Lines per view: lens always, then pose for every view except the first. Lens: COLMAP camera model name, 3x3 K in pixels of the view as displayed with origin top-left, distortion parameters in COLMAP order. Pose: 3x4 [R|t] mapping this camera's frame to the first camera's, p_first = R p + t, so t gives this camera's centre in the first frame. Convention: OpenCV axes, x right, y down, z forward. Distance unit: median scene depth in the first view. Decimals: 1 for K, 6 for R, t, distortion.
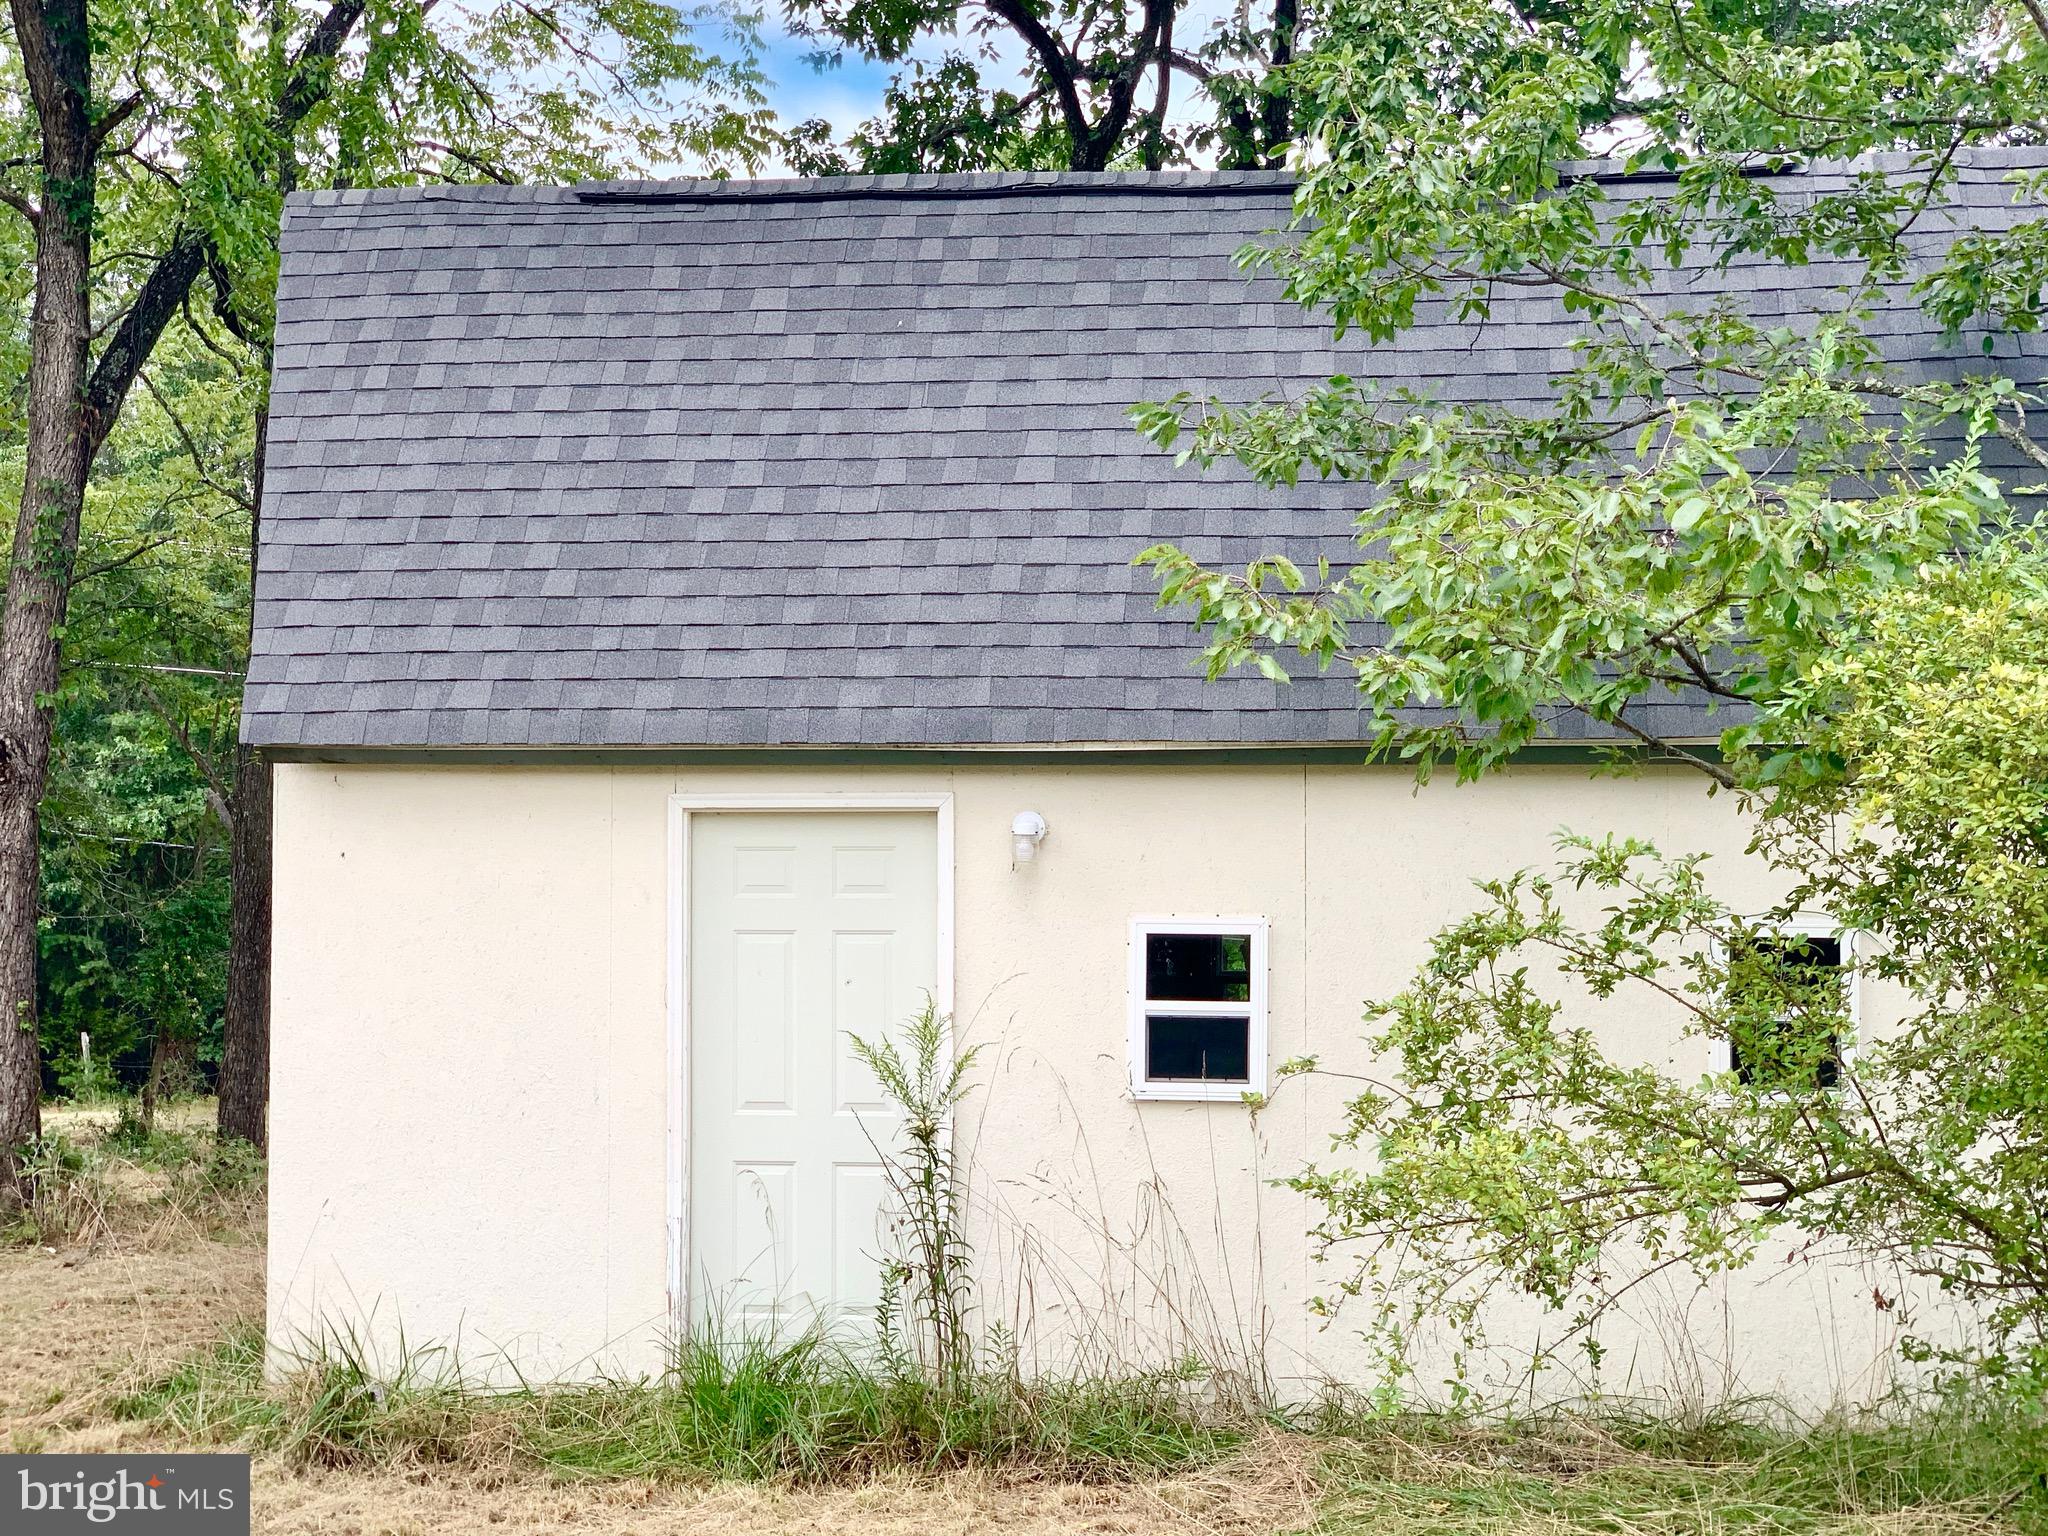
lens RADIAL K [[3100.9, 0, 1026.7], [0, 3100.9, 765.3], [0, 0, 1]] dist [0.020782, 0.000000]
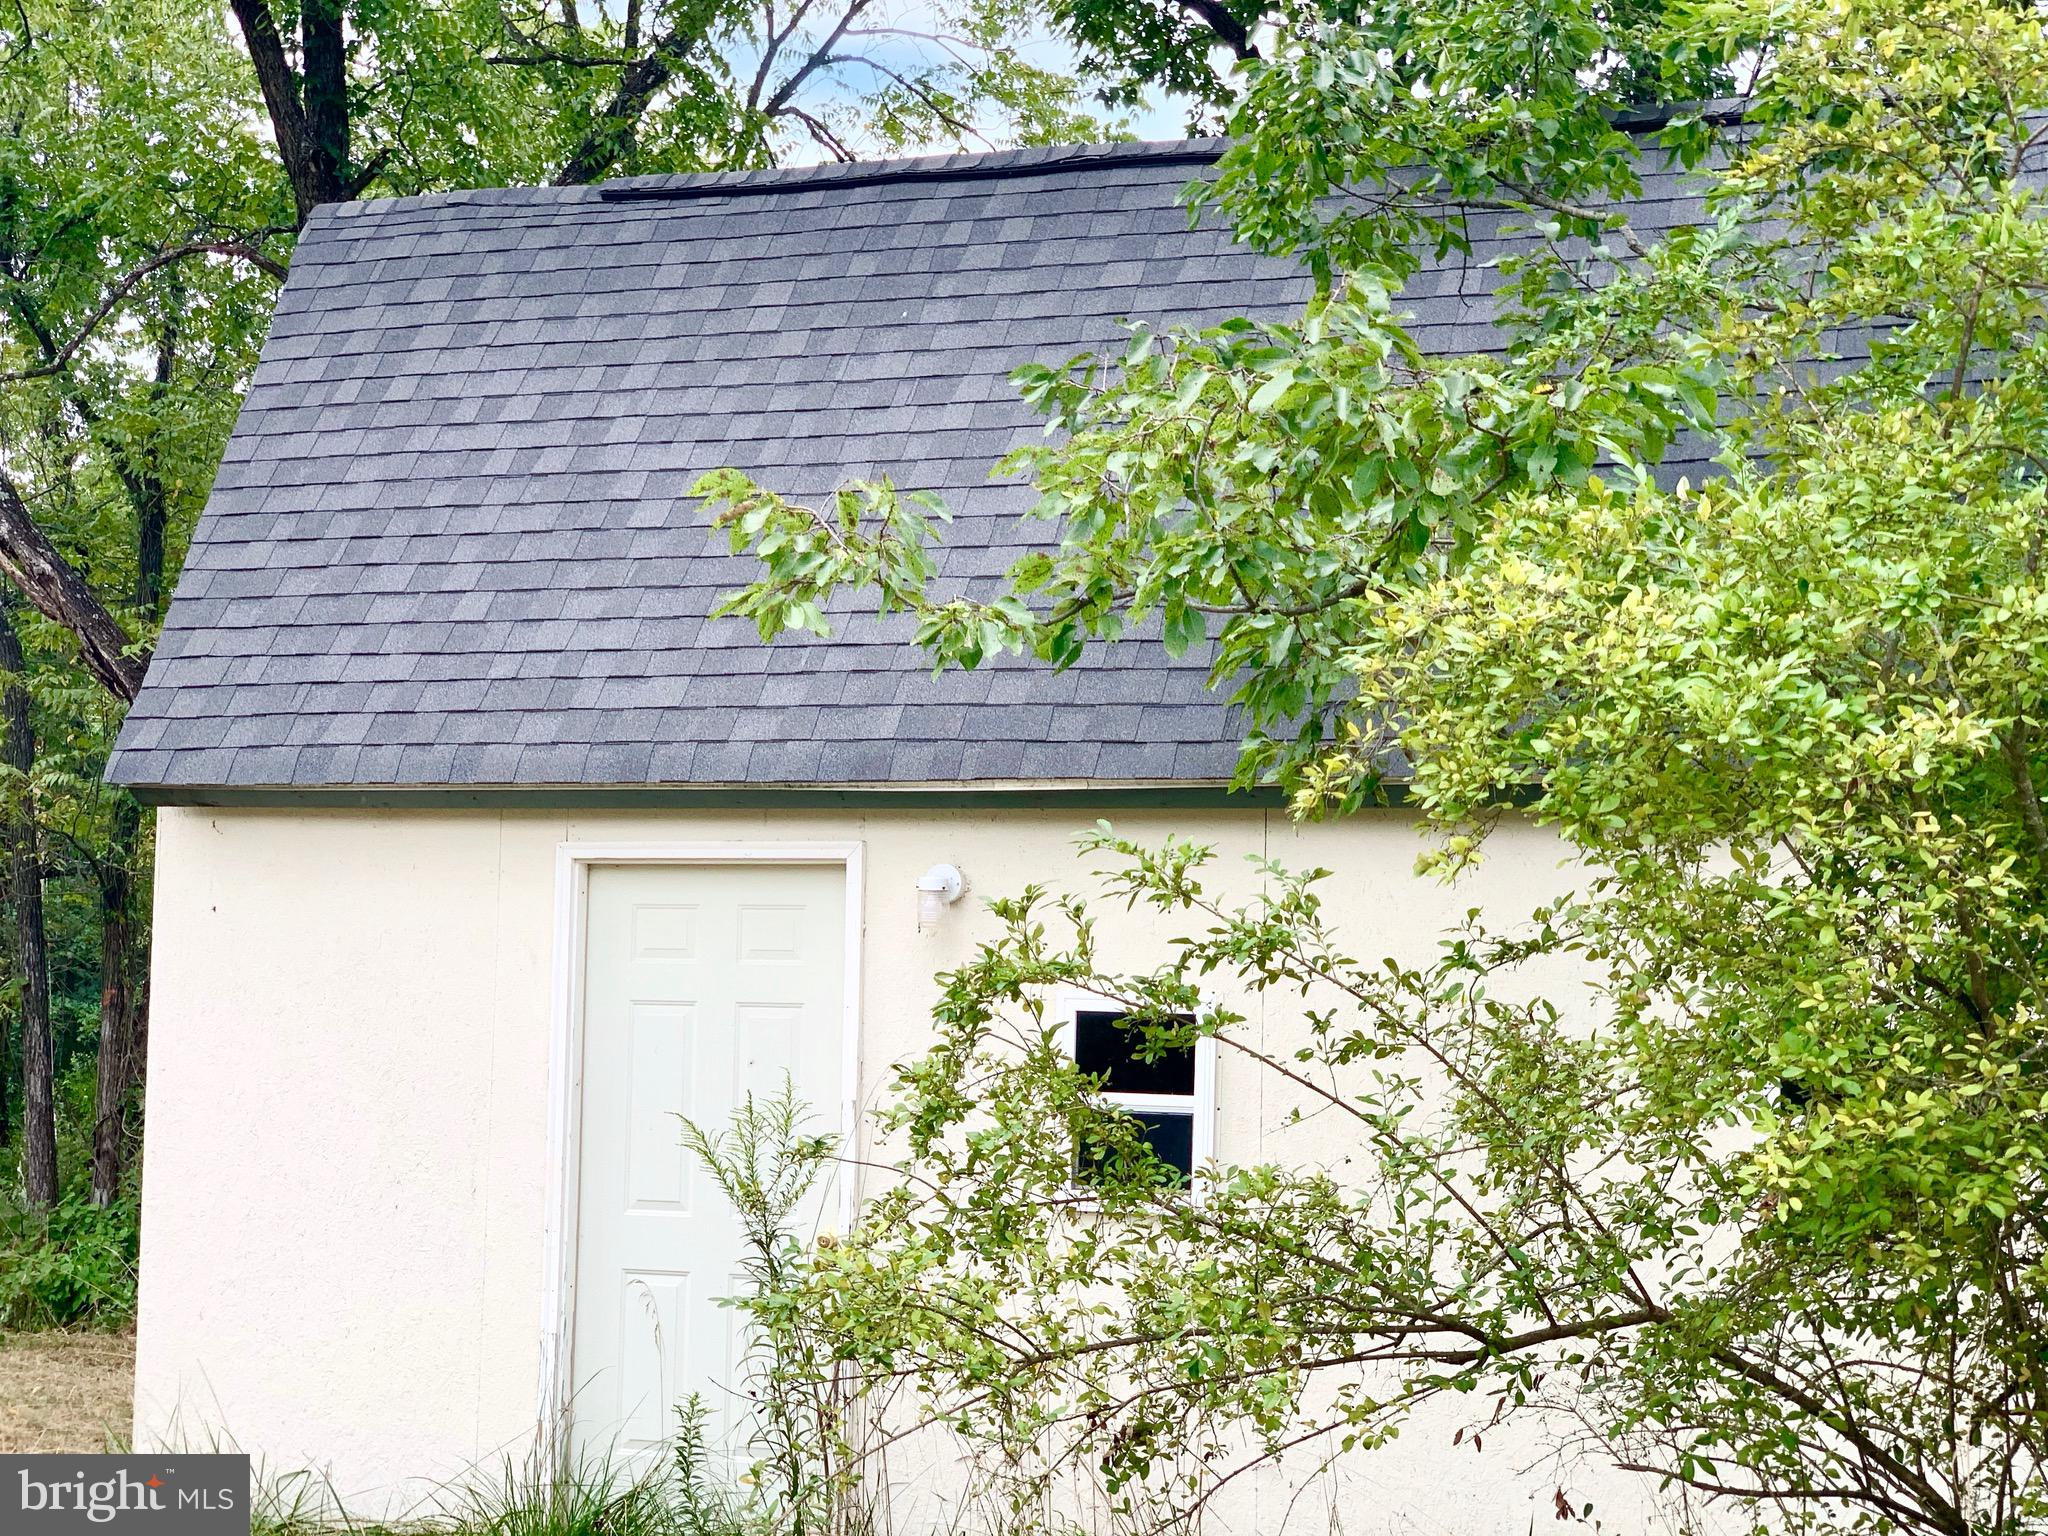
lens RADIAL K [[3100.9, 0, 971.3], [0, 3100.9, 812.4], [0, 0, 1]] dist [0.020782, 0.000000]
pose [[0.978271, 0.004827, -0.207272, 0.173921], [-0.010161, 0.999644, -0.024678, 0.020576], [0.207079, 0.026248, 0.977972, 0.168395]]
